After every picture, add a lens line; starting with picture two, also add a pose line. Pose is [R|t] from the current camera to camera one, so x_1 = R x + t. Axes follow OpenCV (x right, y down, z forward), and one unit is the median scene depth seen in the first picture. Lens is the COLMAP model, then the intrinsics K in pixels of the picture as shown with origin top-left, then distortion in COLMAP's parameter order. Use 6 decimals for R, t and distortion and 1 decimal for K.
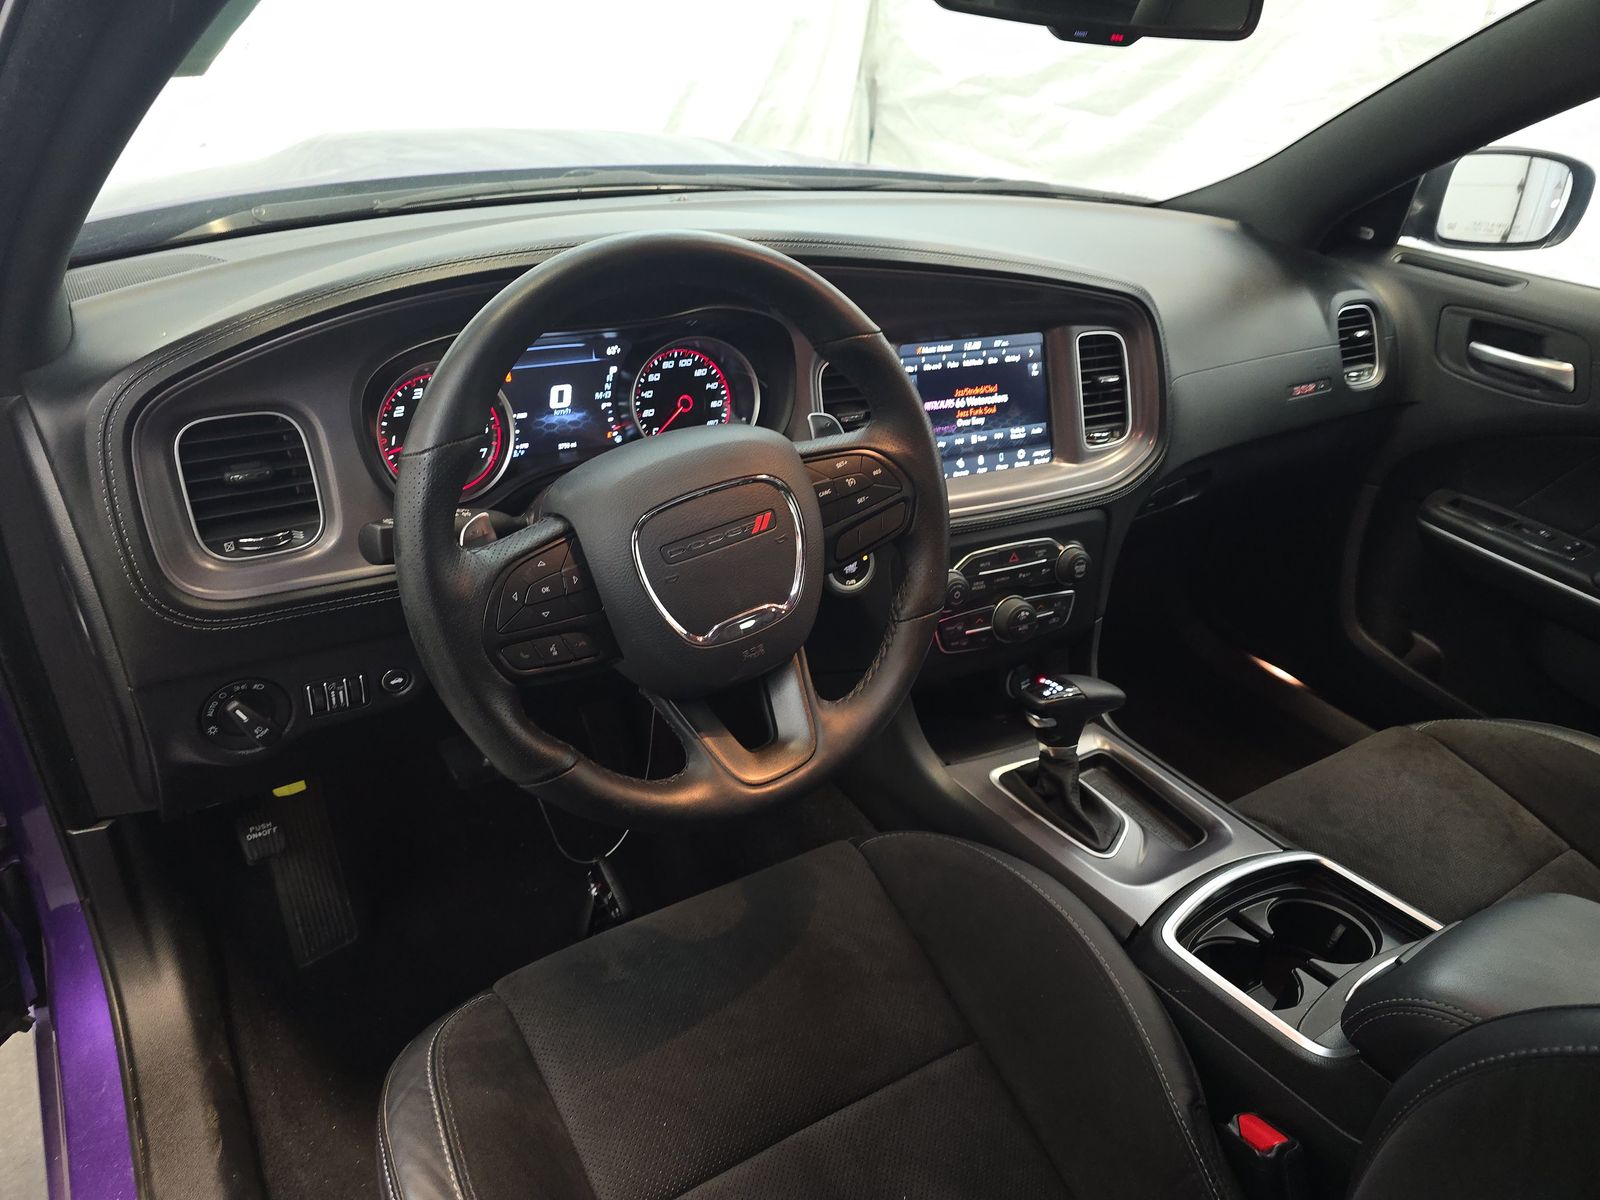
lens RADIAL K [[1082.4, 0, 797.4], [0, 1082.4, 605.6], [0, 0, 1]] dist [0.055362, -0.043182]
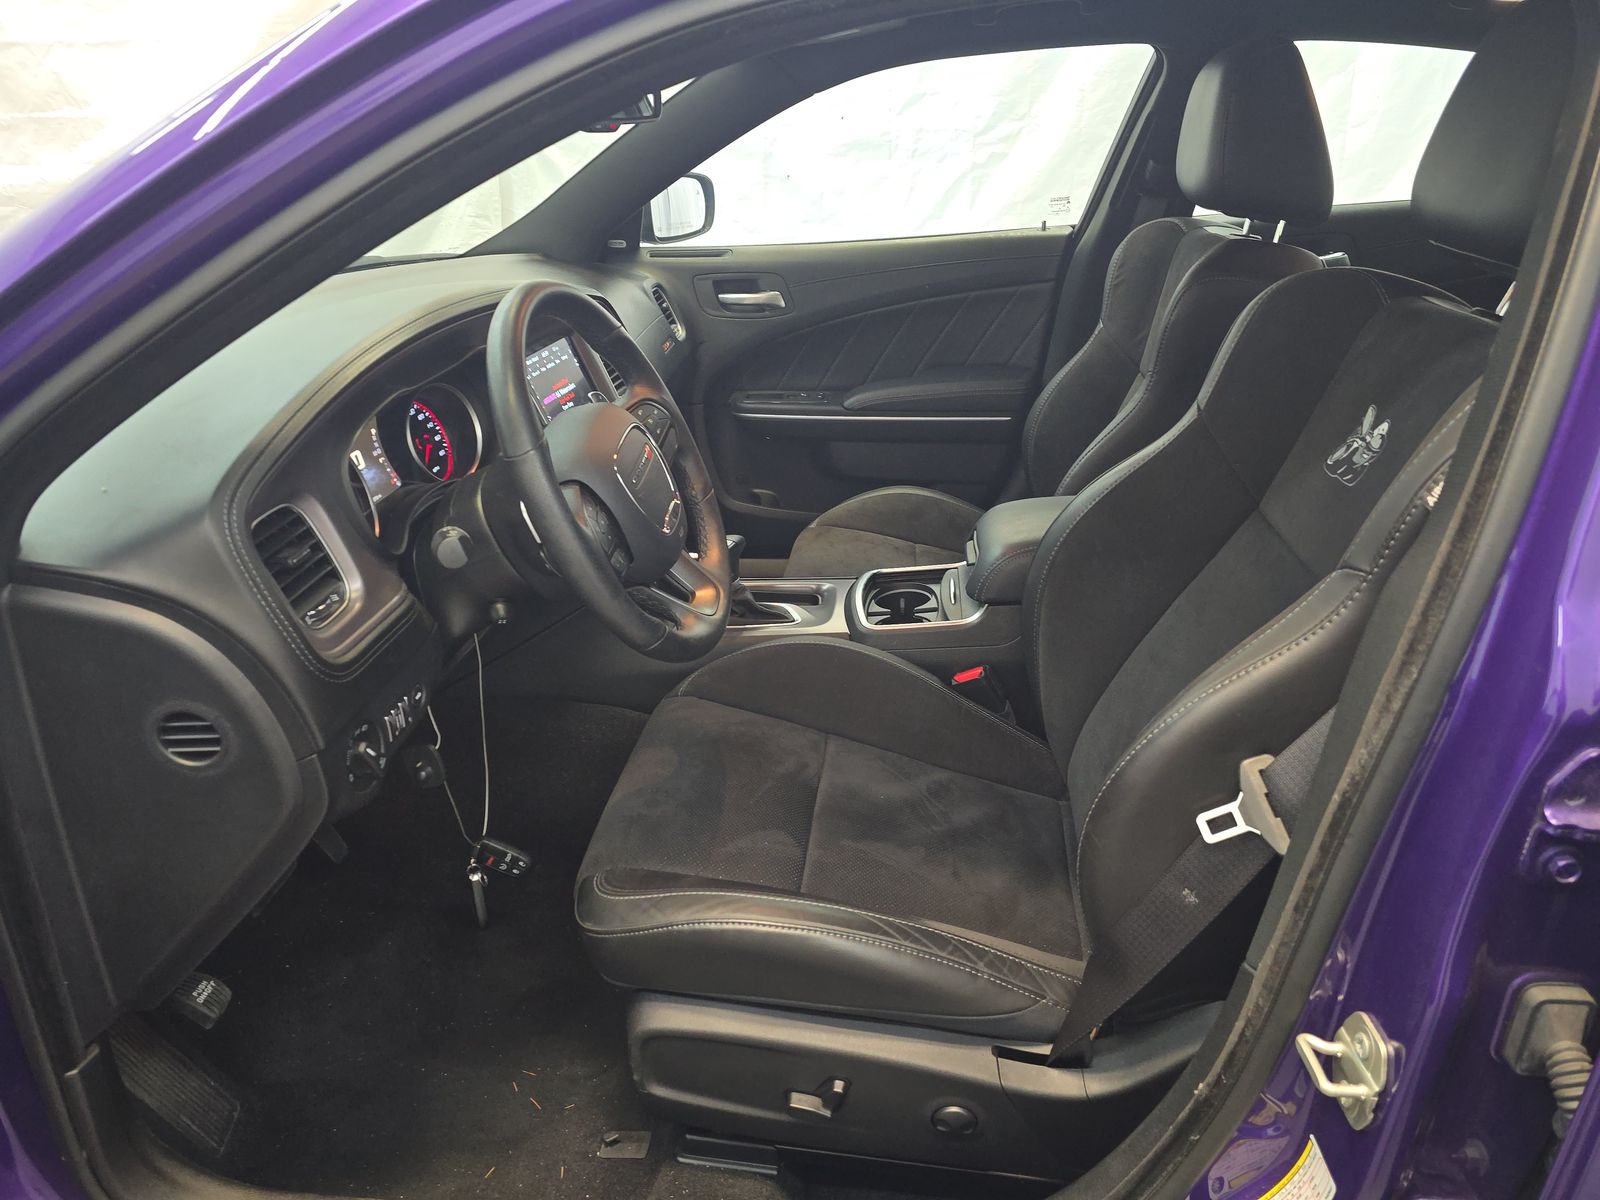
lens RADIAL K [[1082.4, 0, 797.4], [0, 1082.4, 605.6], [0, 0, 1]] dist [0.055362, -0.043182]
pose [[0.624007, -0.403458, 0.669206, -0.682692], [0.442113, 0.888434, 0.123376, 0.013480], [-0.644322, 0.218877, 0.732763, -0.136961]]
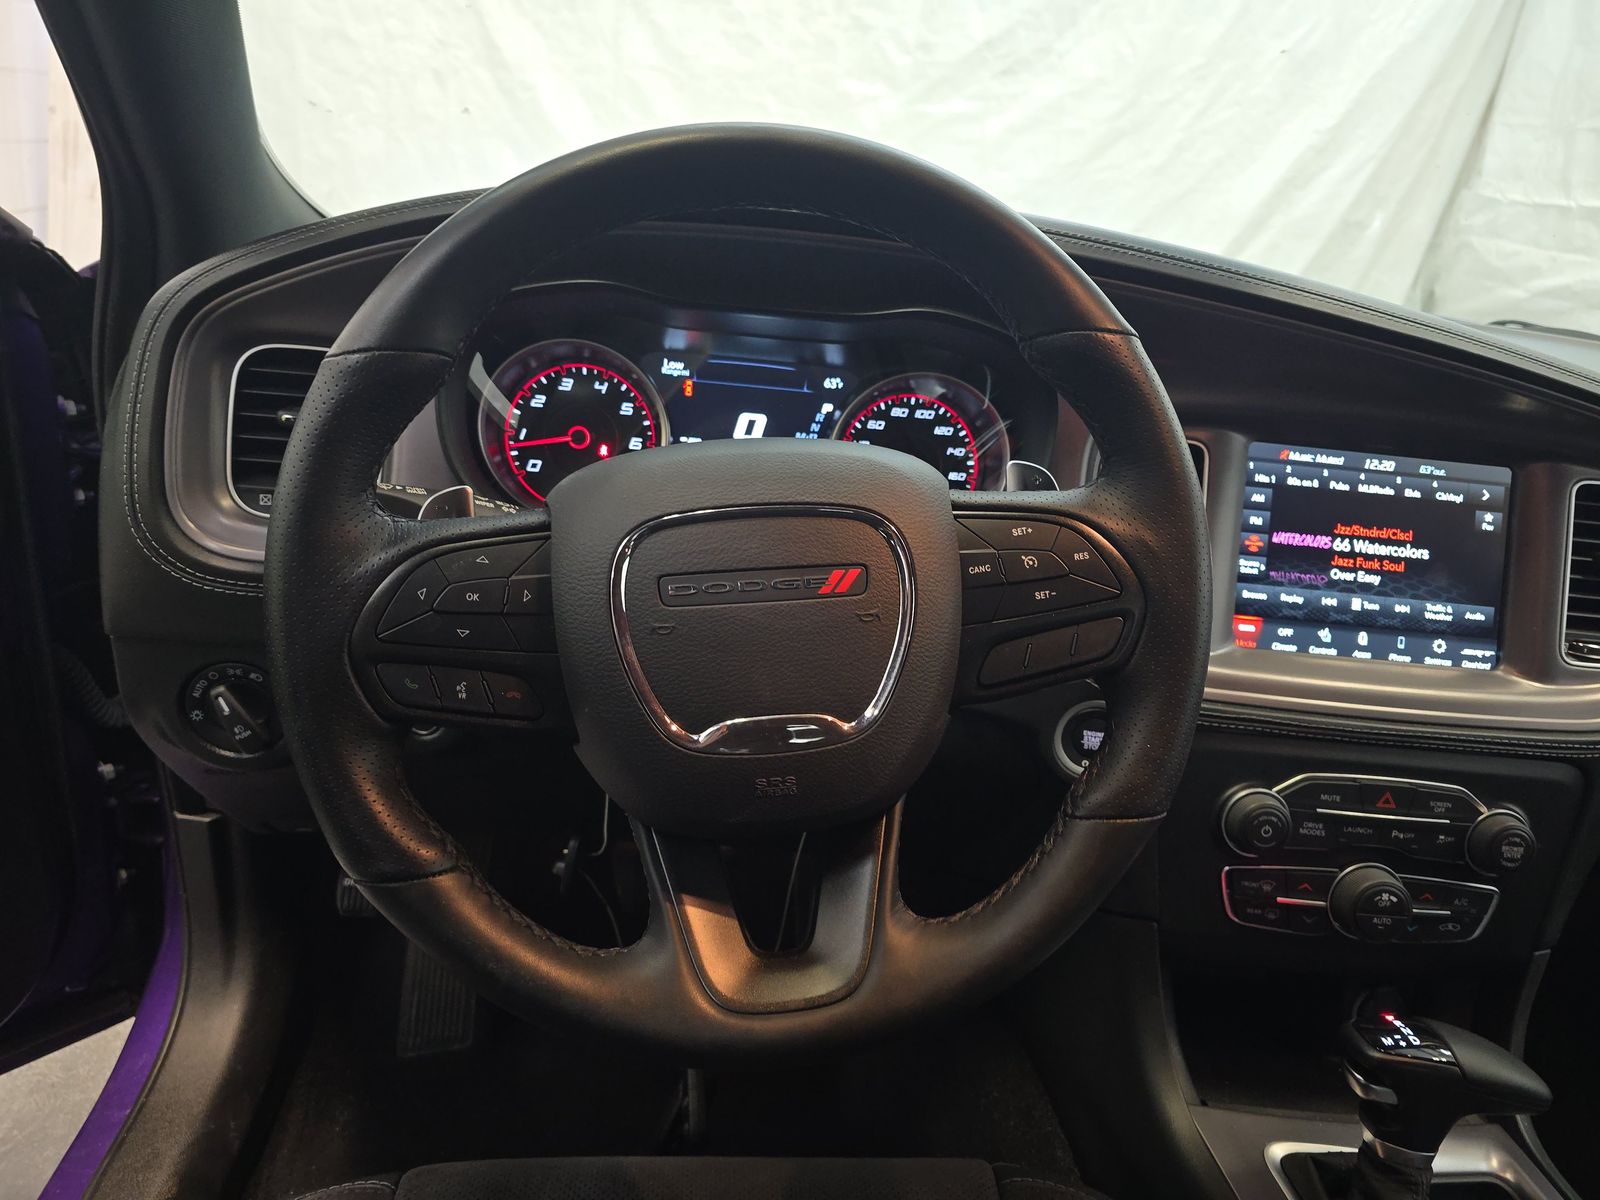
lens RADIAL K [[1085.9, 0, 800.0], [0, 1085.9, 600.0], [0, 0, 1]] dist [0.053505, -0.080415]
pose [[0.891470, 0.191177, -0.410771, 0.136309], [-0.262516, 0.956877, -0.124383, 0.010834], [0.369278, 0.218717, 0.903214, 0.297083]]
